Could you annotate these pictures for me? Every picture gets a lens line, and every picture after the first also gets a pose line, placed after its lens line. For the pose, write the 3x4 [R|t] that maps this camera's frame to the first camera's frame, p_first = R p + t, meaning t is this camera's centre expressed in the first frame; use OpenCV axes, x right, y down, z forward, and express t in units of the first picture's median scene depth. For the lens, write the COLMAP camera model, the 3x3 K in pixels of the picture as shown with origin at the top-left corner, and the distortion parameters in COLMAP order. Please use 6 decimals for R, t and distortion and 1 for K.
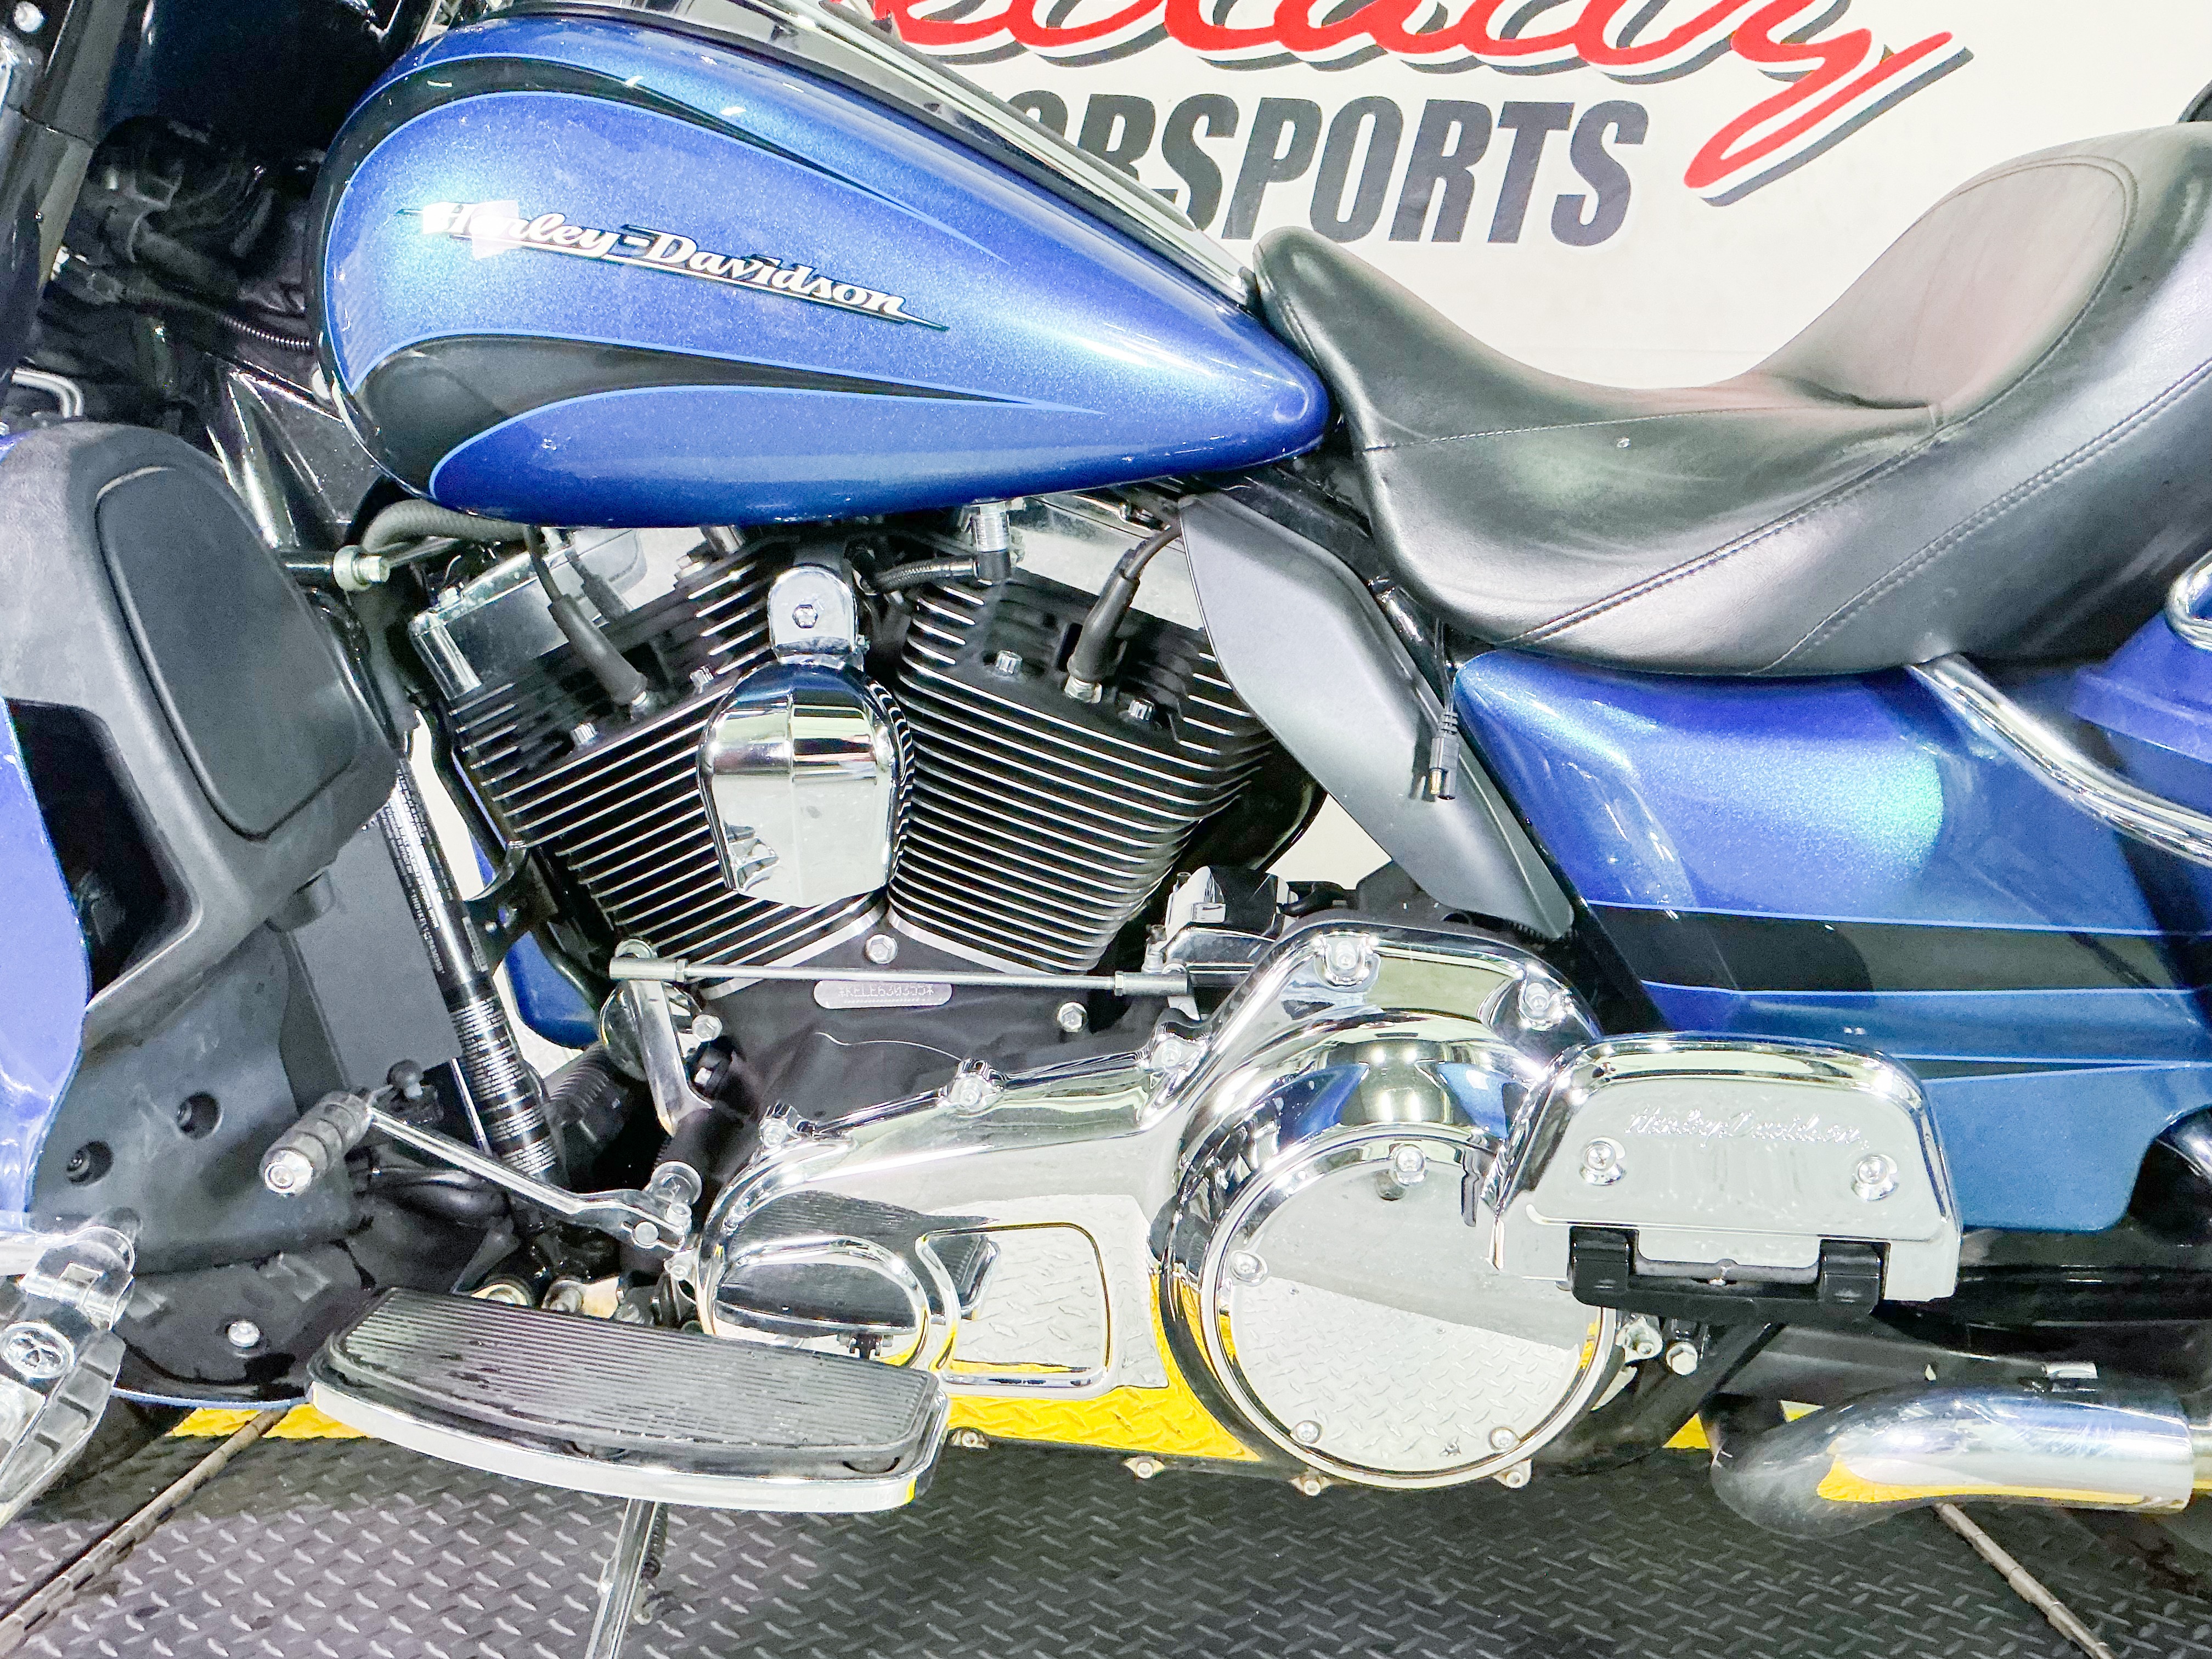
lens RADIAL K [[1859.9, 0, 1096.5], [0, 1859.9, 827.6], [0, 0, 1]] dist [0.083750, -0.193312]
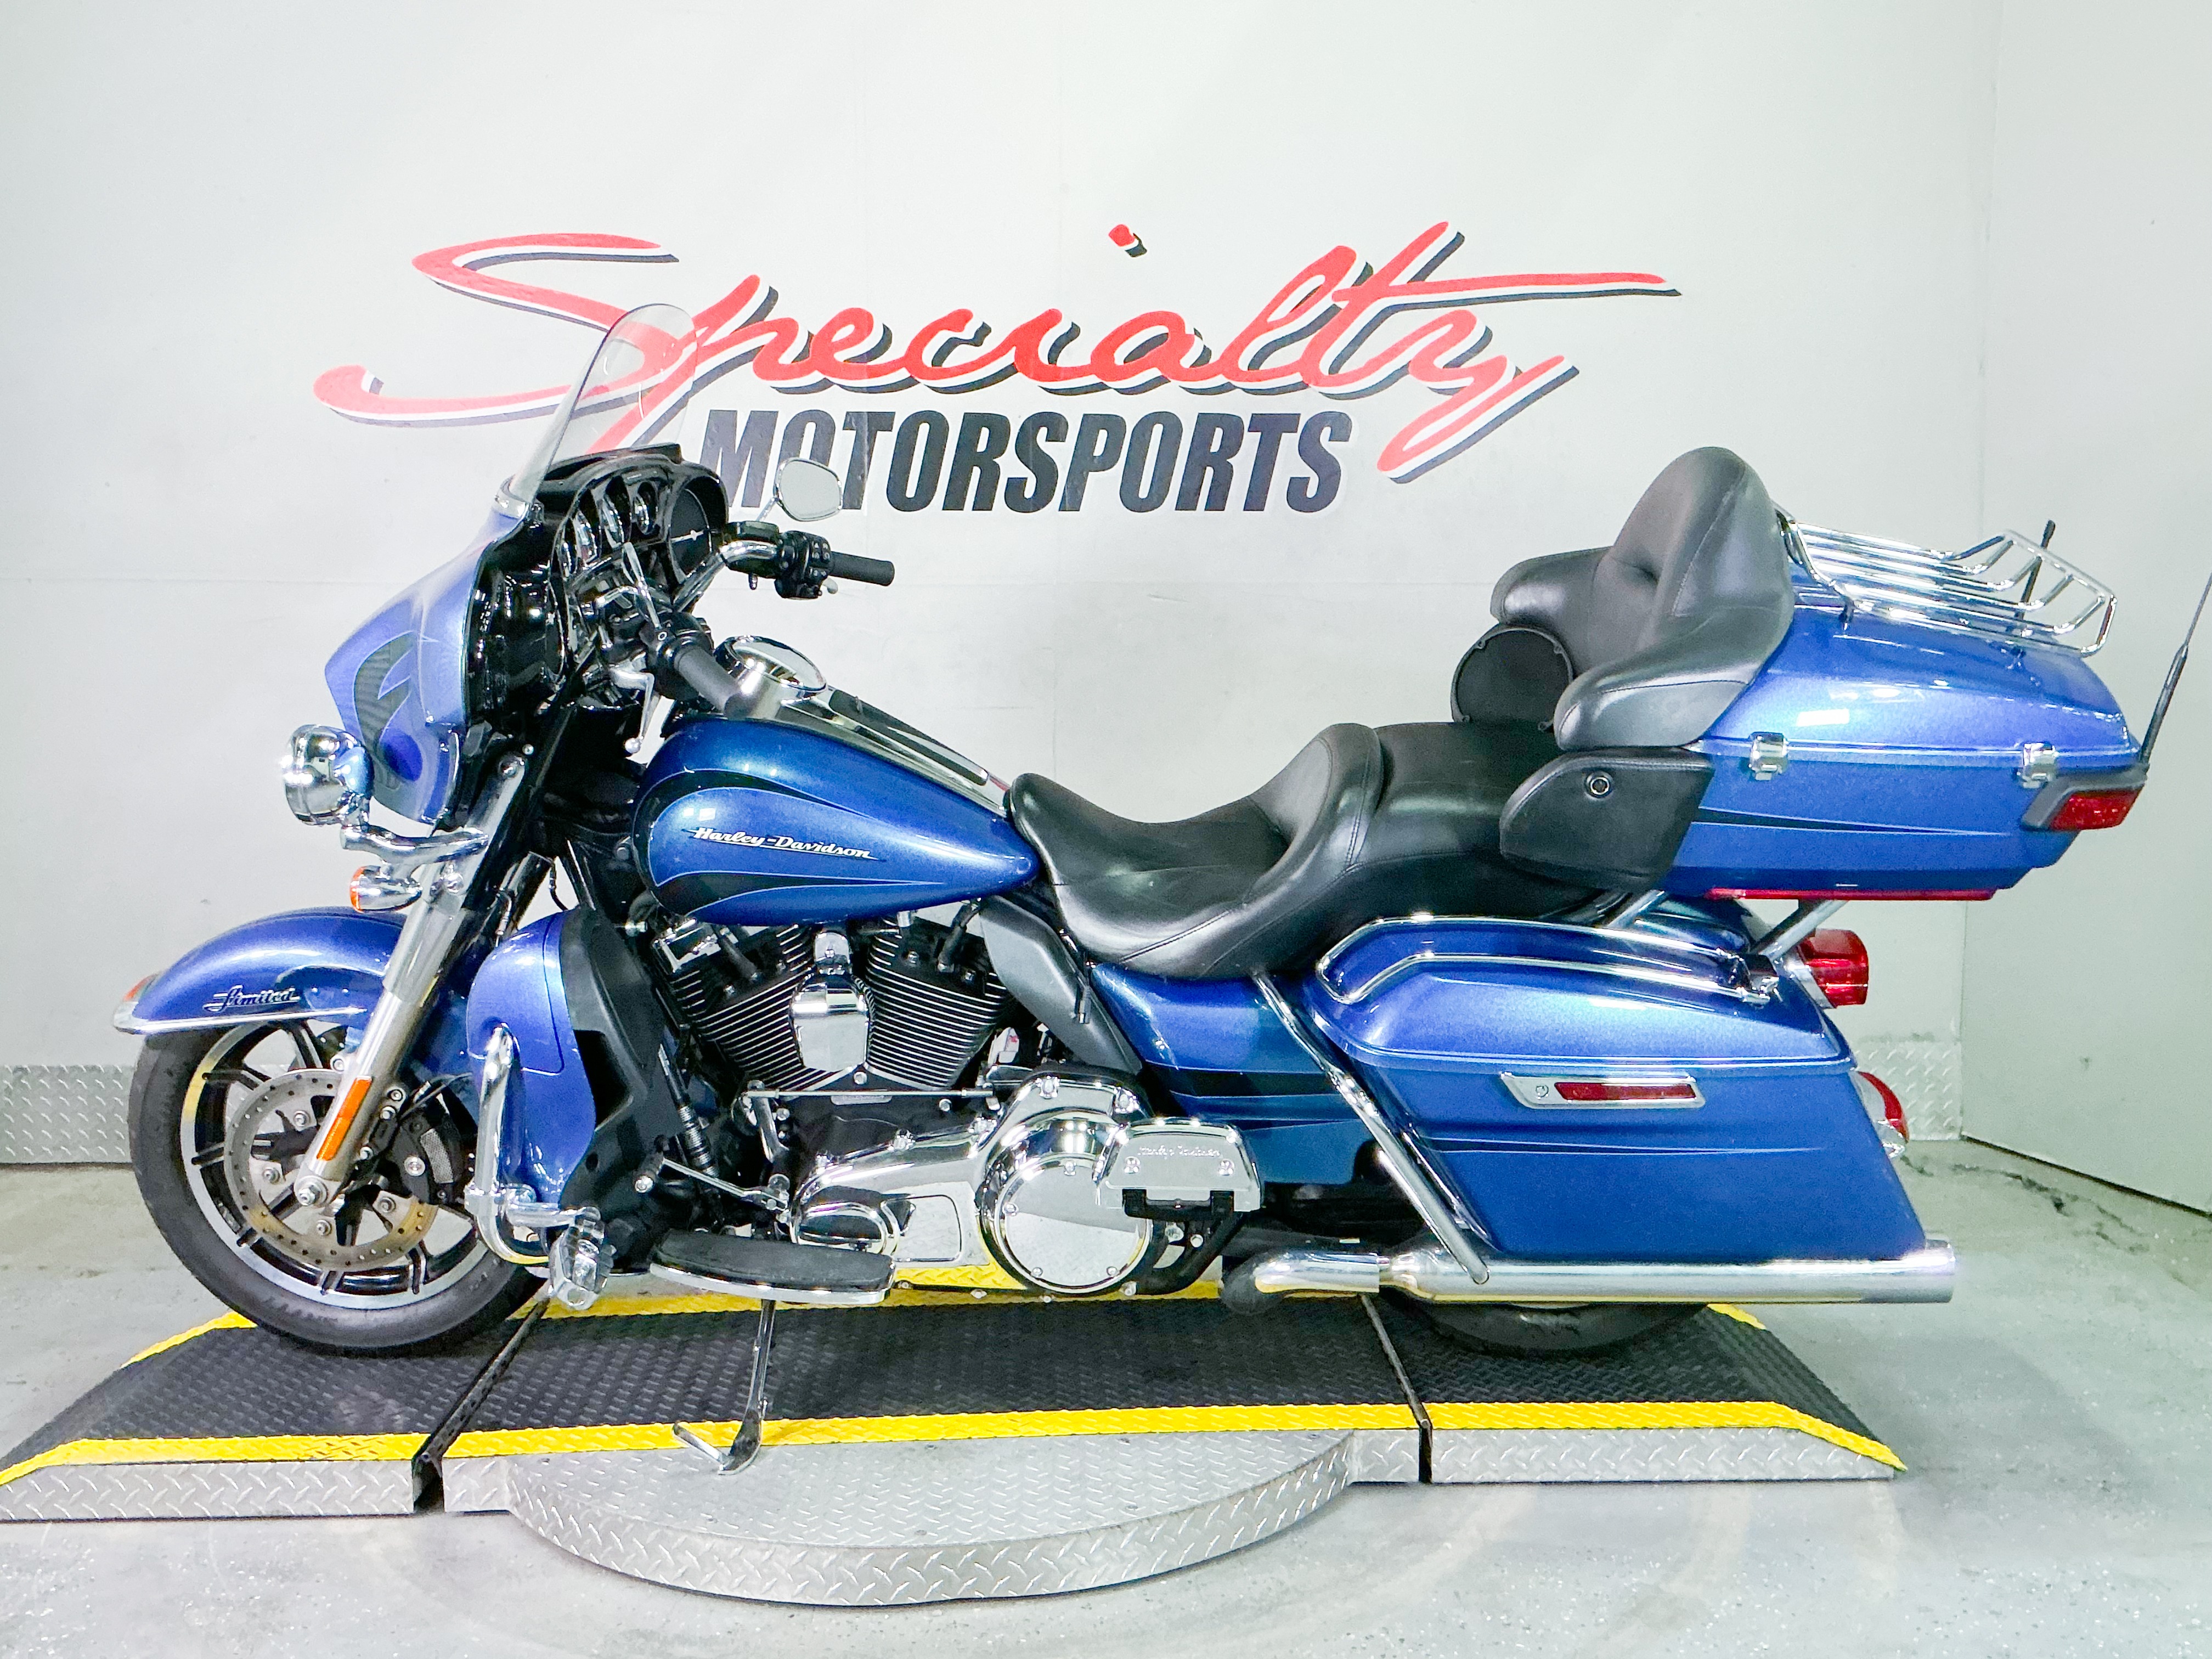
lens RADIAL K [[2142.9, 0, 1103.2], [0, 2142.9, 834.1], [0, 0, 1]] dist [0.144116, -0.289545]
pose [[0.999171, -0.026275, 0.031100, 0.110198], [0.024991, 0.998848, 0.040971, -0.342577], [-0.032141, -0.040160, 0.998676, -1.671239]]
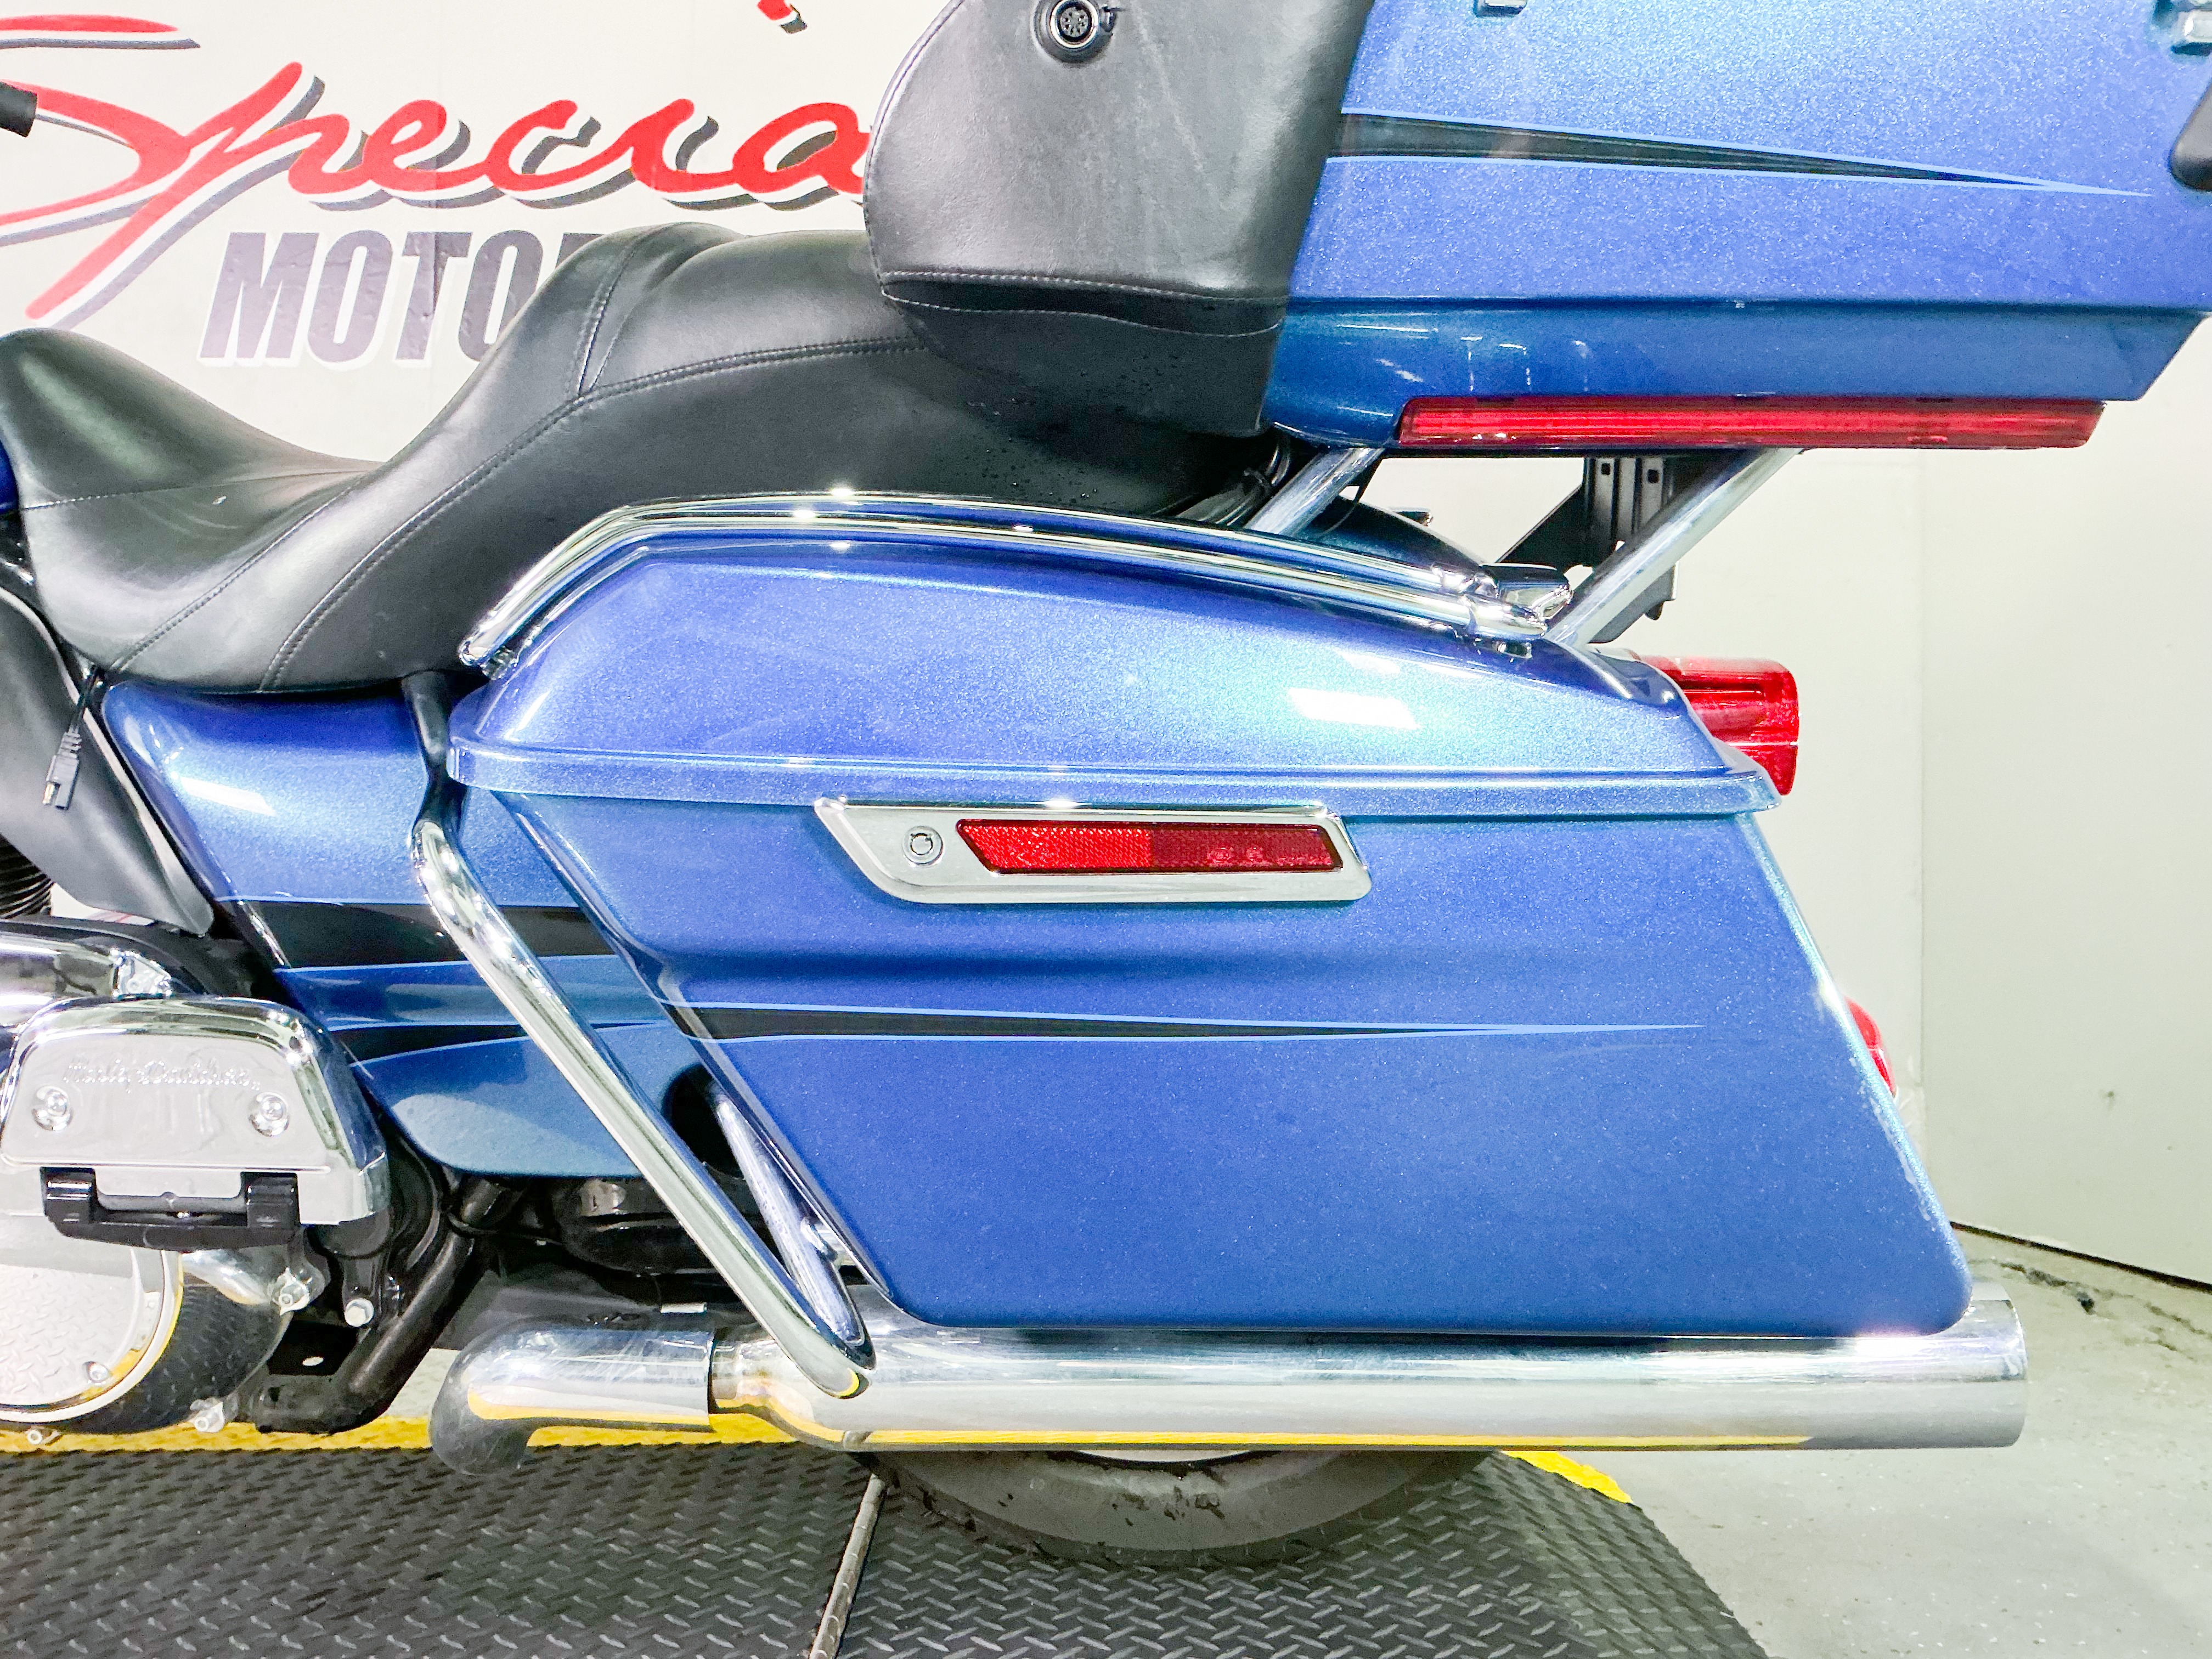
lens RADIAL K [[1859.9, 0, 1096.5], [0, 1859.9, 827.6], [0, 0, 1]] dist [0.083750, -0.193312]
pose [[0.999548, -0.020992, 0.021500, 0.689289], [0.022472, 0.997220, -0.071043, 0.079646], [-0.019949, 0.071494, 0.997242, -0.135239]]
